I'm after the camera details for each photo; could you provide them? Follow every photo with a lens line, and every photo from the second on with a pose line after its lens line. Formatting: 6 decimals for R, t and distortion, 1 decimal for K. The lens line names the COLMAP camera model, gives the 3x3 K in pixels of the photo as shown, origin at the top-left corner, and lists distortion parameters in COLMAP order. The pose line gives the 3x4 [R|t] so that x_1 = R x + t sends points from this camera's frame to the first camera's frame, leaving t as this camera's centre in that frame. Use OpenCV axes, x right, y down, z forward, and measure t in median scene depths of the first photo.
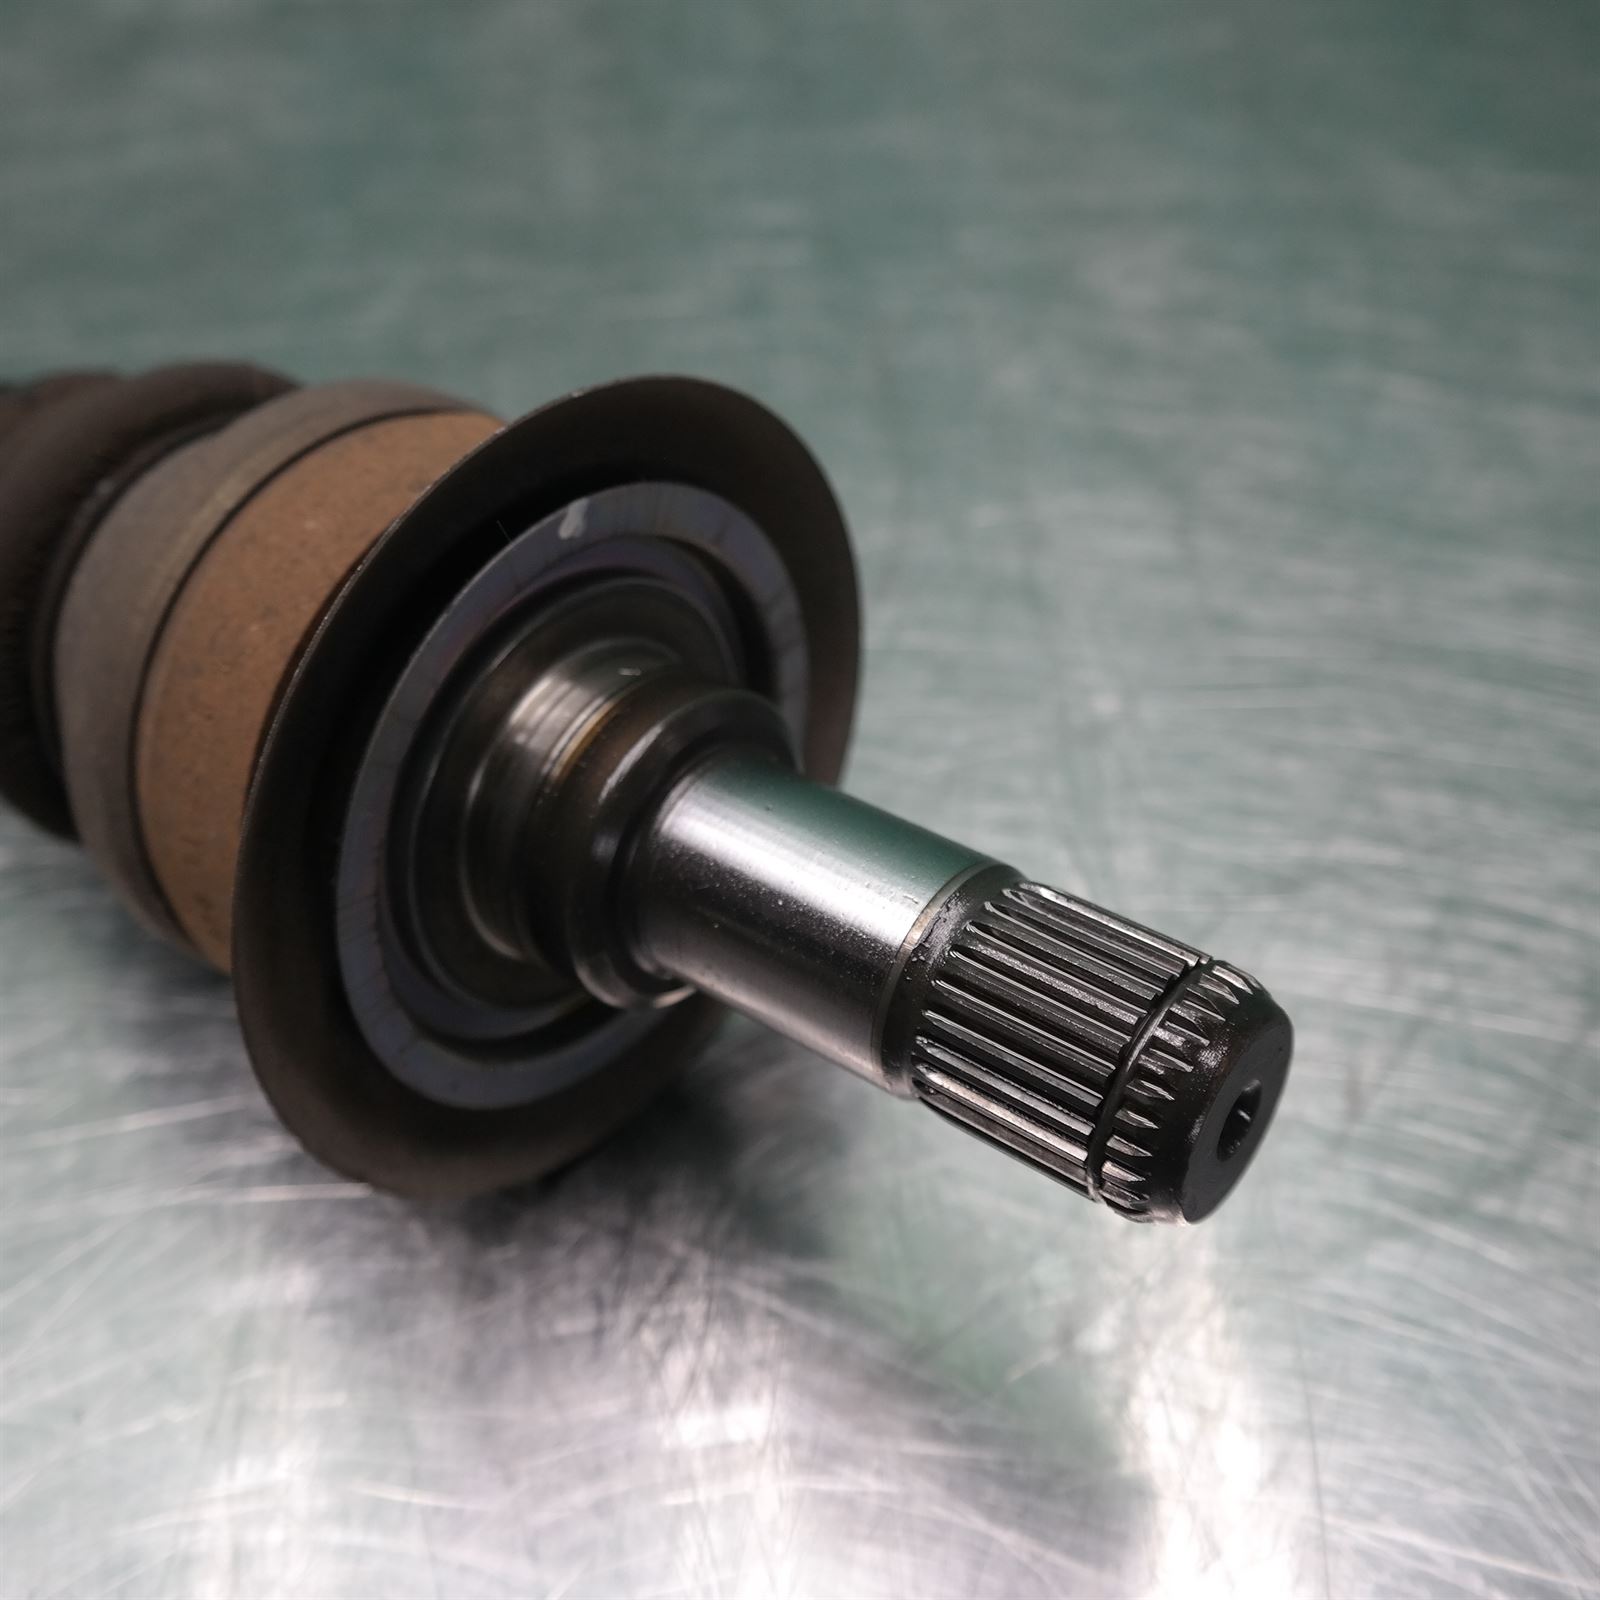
lens RADIAL K [[1718.1, 0, 792.7], [0, 1718.1, 798.0], [0, 0, 1]] dist [-0.038745, 0.000000]
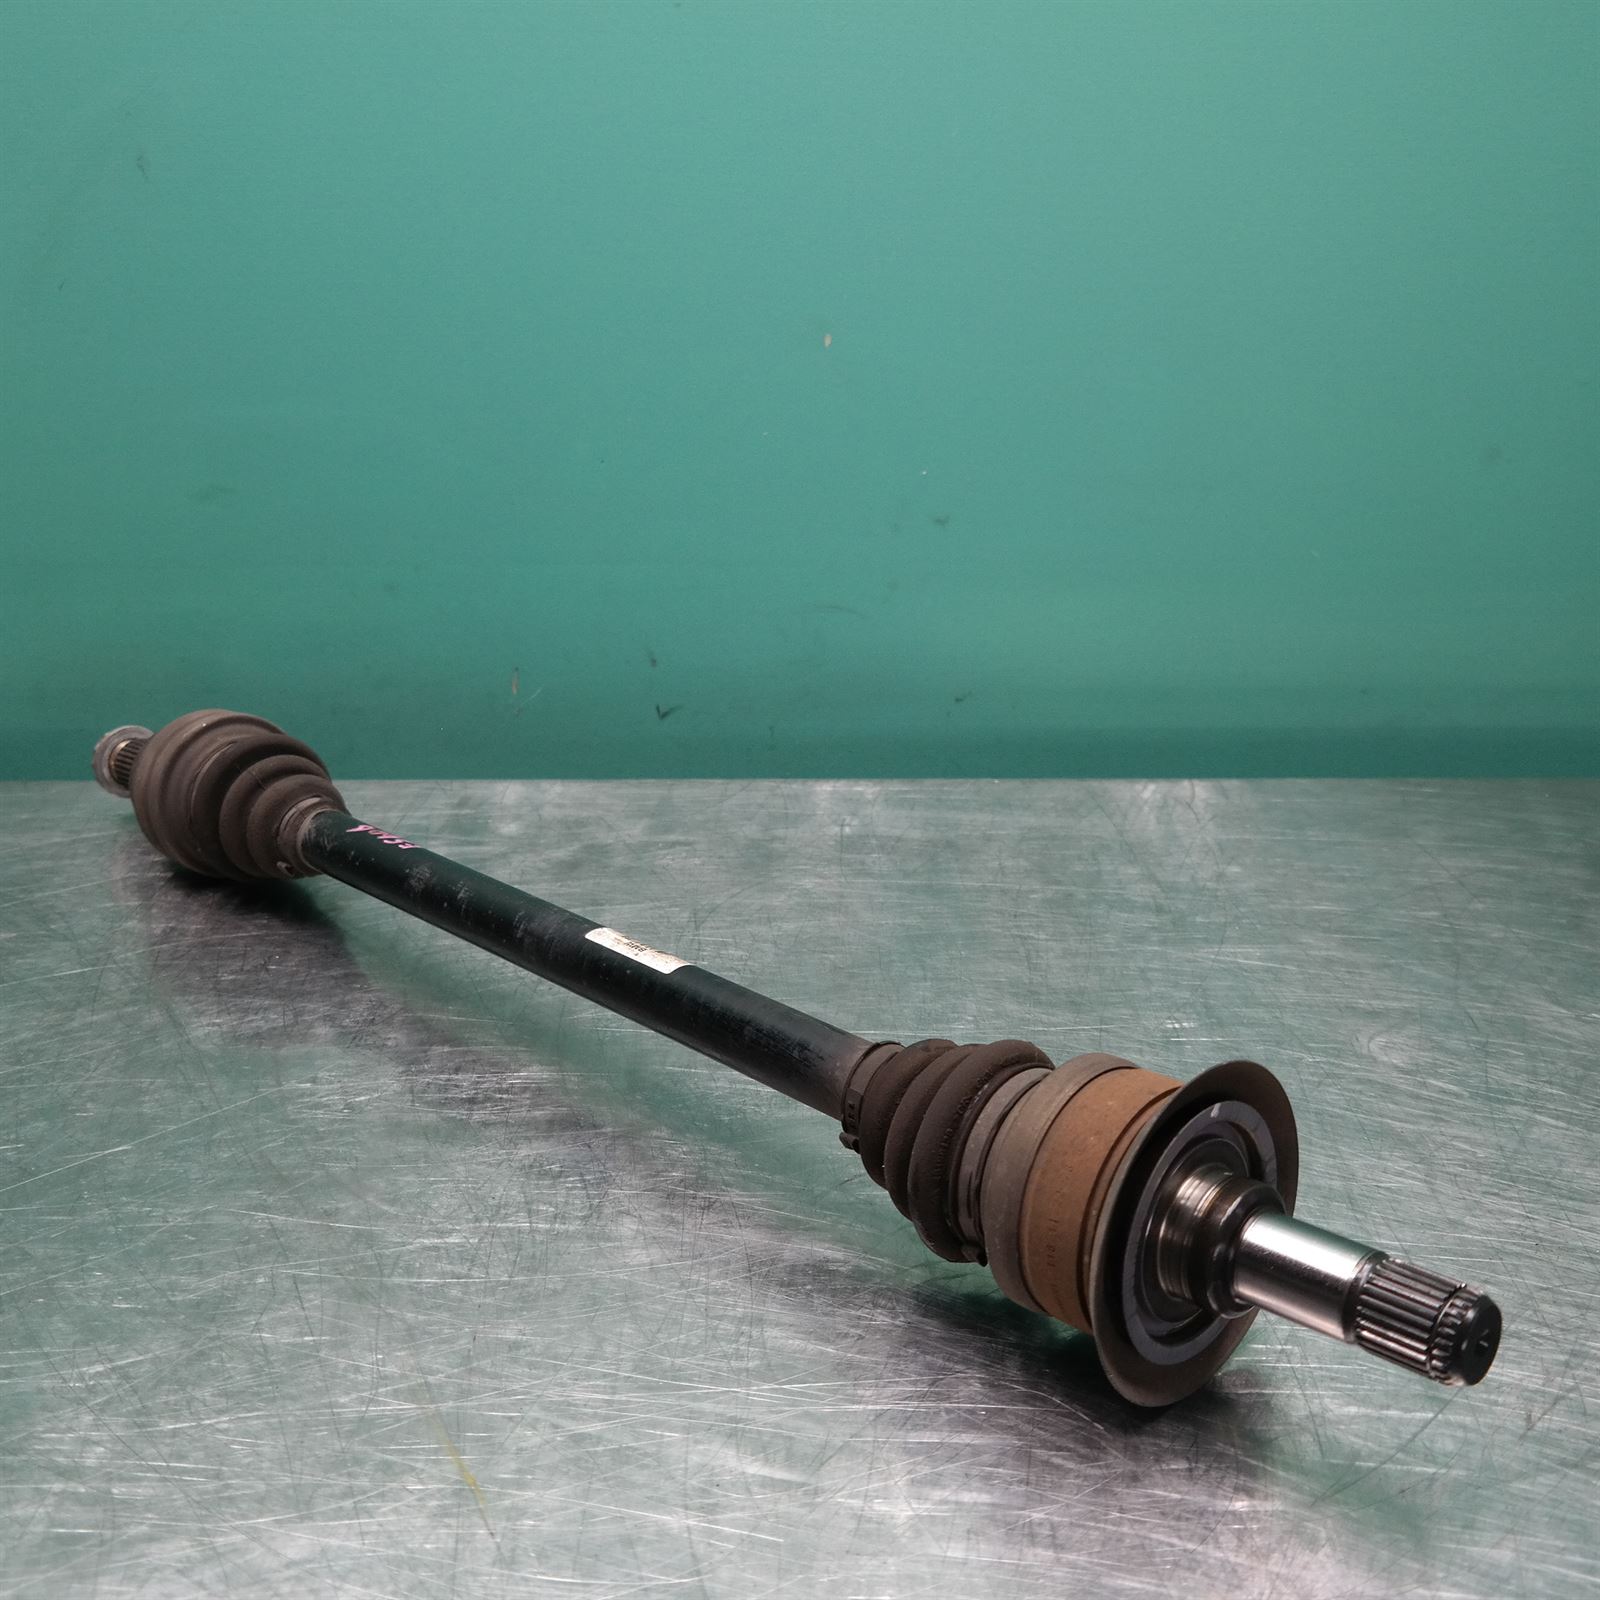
lens RADIAL K [[1718.1, 0, 802.3], [0, 1718.1, 801.7], [0, 0, 1]] dist [-0.038745, 0.000000]
pose [[0.990705, 0.083187, -0.107626, -0.444693], [-0.120086, 0.906520, -0.404722, 0.478275], [0.063897, 0.413885, 0.908084, -1.423017]]
